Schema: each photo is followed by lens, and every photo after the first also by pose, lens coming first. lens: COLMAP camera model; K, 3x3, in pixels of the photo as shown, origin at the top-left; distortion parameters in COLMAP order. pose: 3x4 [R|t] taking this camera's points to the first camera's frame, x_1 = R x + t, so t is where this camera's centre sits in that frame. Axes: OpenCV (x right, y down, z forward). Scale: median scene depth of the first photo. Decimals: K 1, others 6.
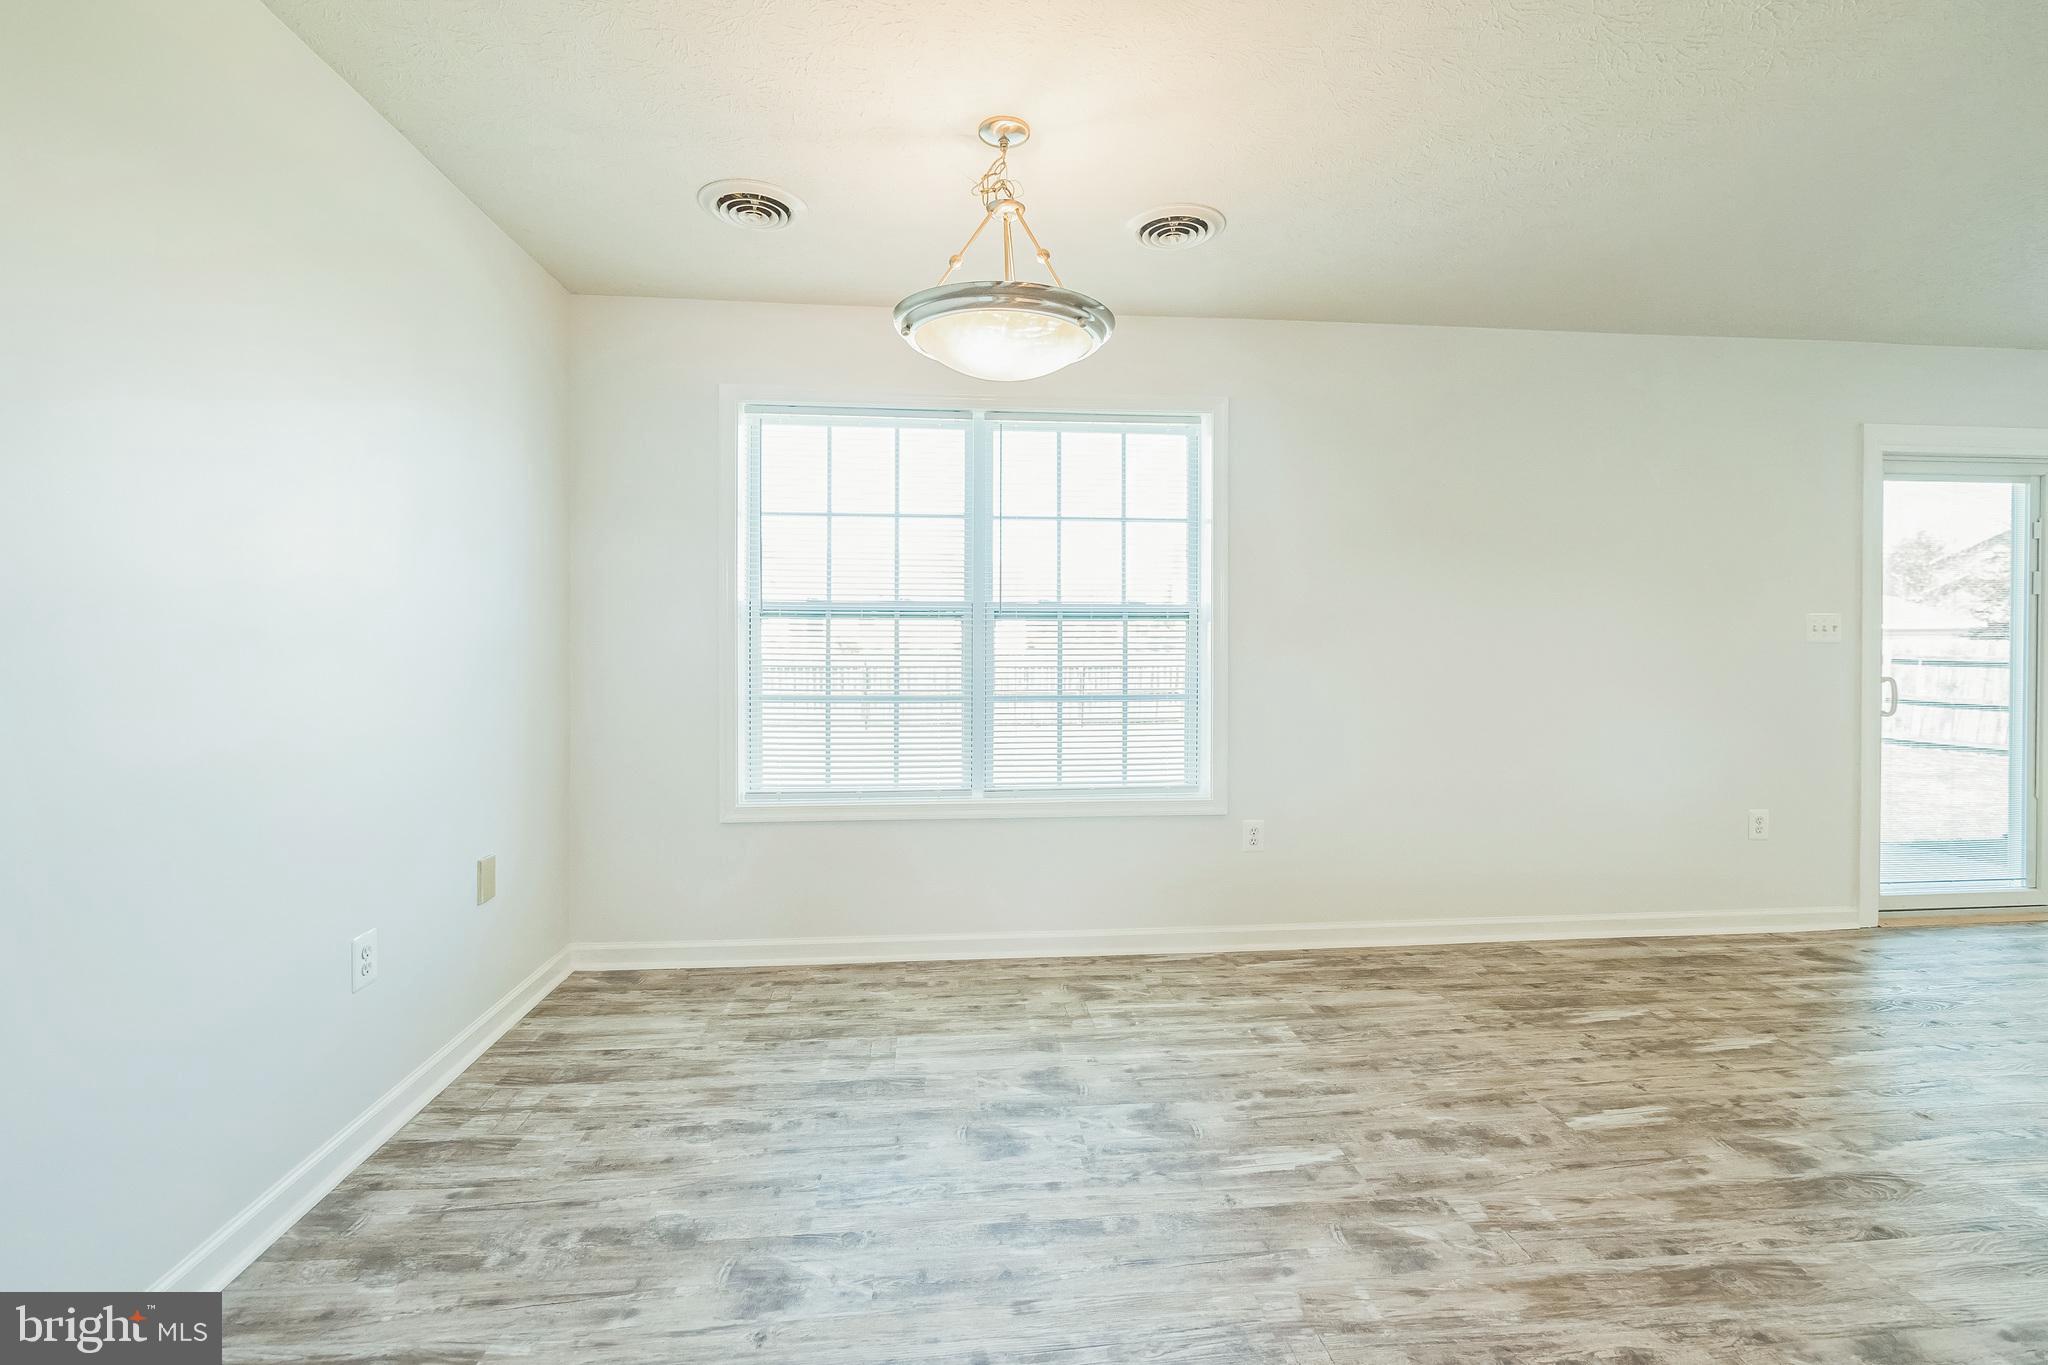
lens RADIAL K [[889.4, 0, 1019.4], [0, 889.4, 674.3], [0, 0, 1]] dist [-0.007713, 0.000131]
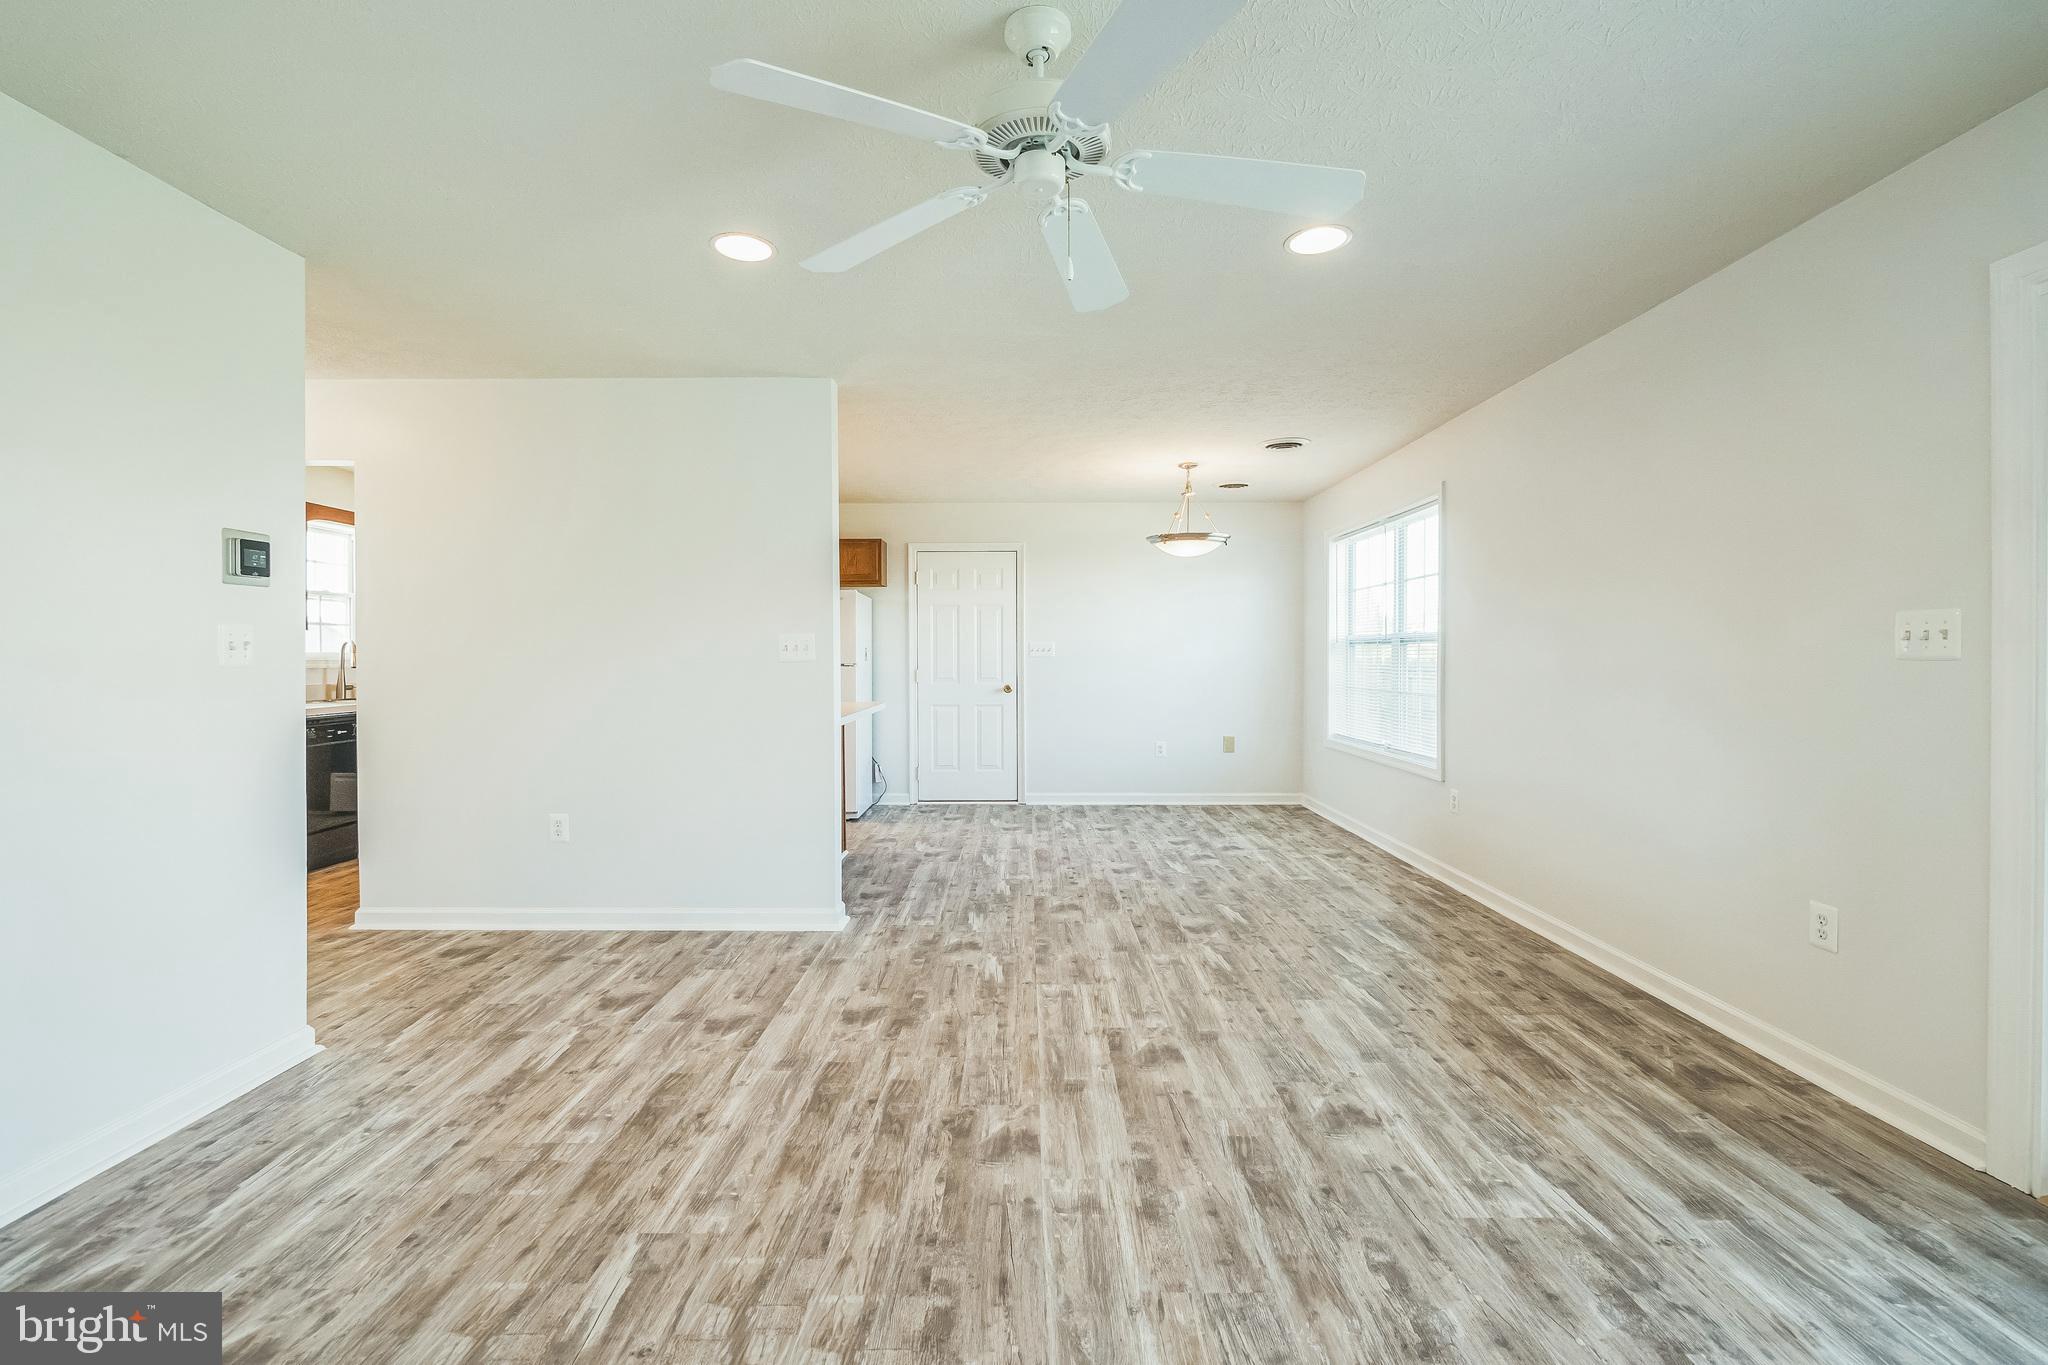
lens RADIAL K [[889.4, 0, 1019.1], [0, 889.4, 669.4], [0, 0, 1]] dist [-0.007713, 0.000131]
pose [[-0.099745, 0.012701, -0.994932, 2.173494], [-0.040257, 0.999048, 0.016789, -0.018894], [0.994198, 0.041727, -0.099138, 0.612292]]
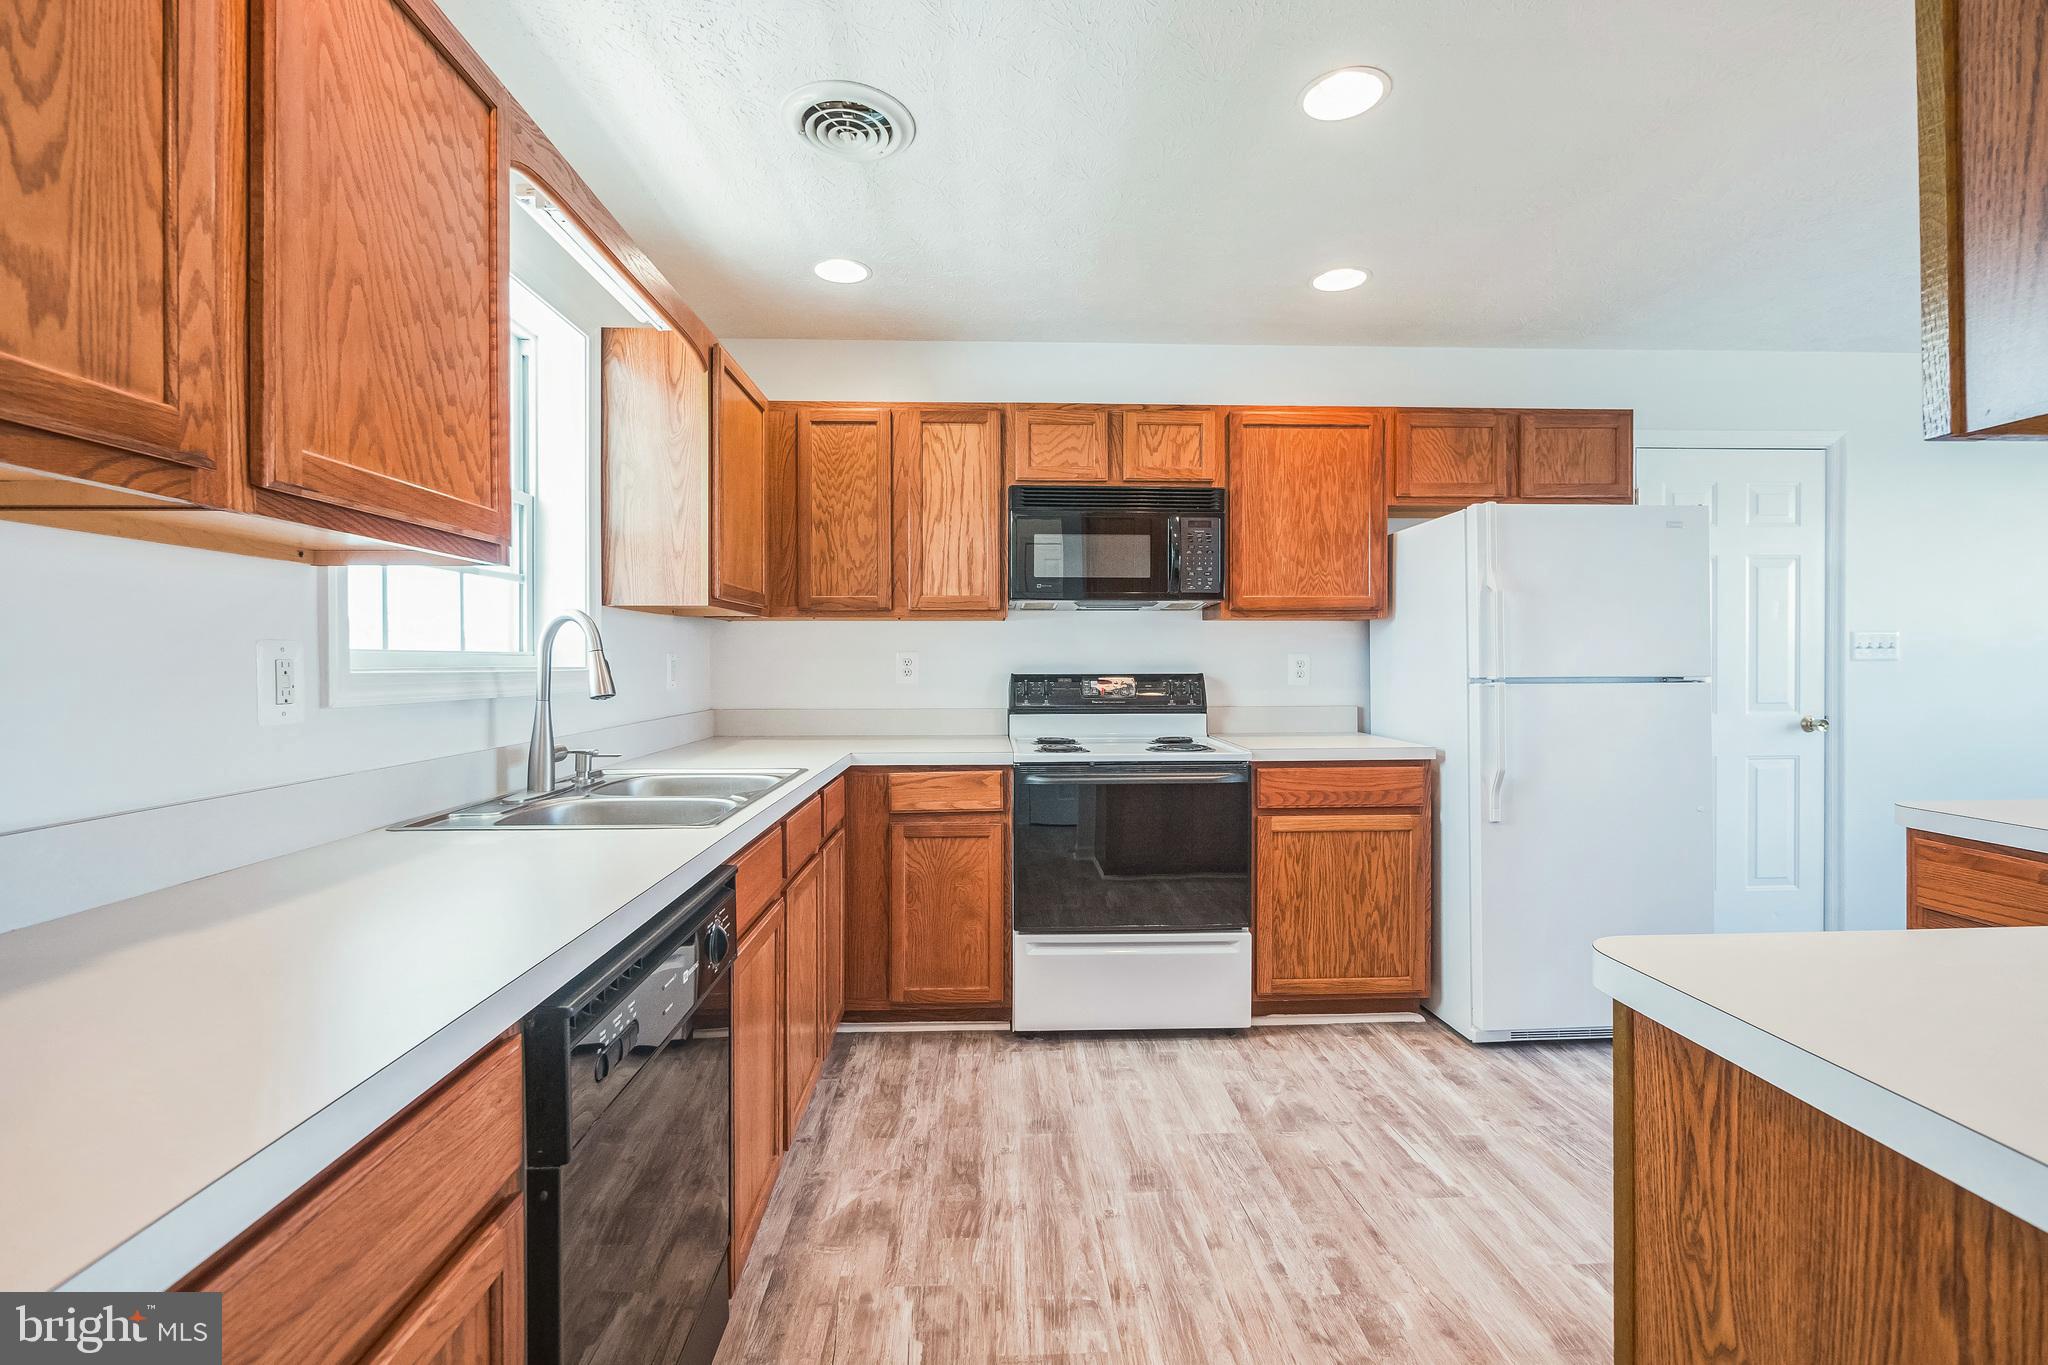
lens RADIAL K [[889.4, 0, 1018.2], [0, 889.4, 661.7], [0, 0, 1]] dist [-0.007713, 0.000131]
pose [[-0.050010, -0.001219, -0.998748, 0.884157], [-0.036113, 0.999348, 0.000588, 0.035618], [0.998096, 0.036097, -0.050022, -0.842254]]
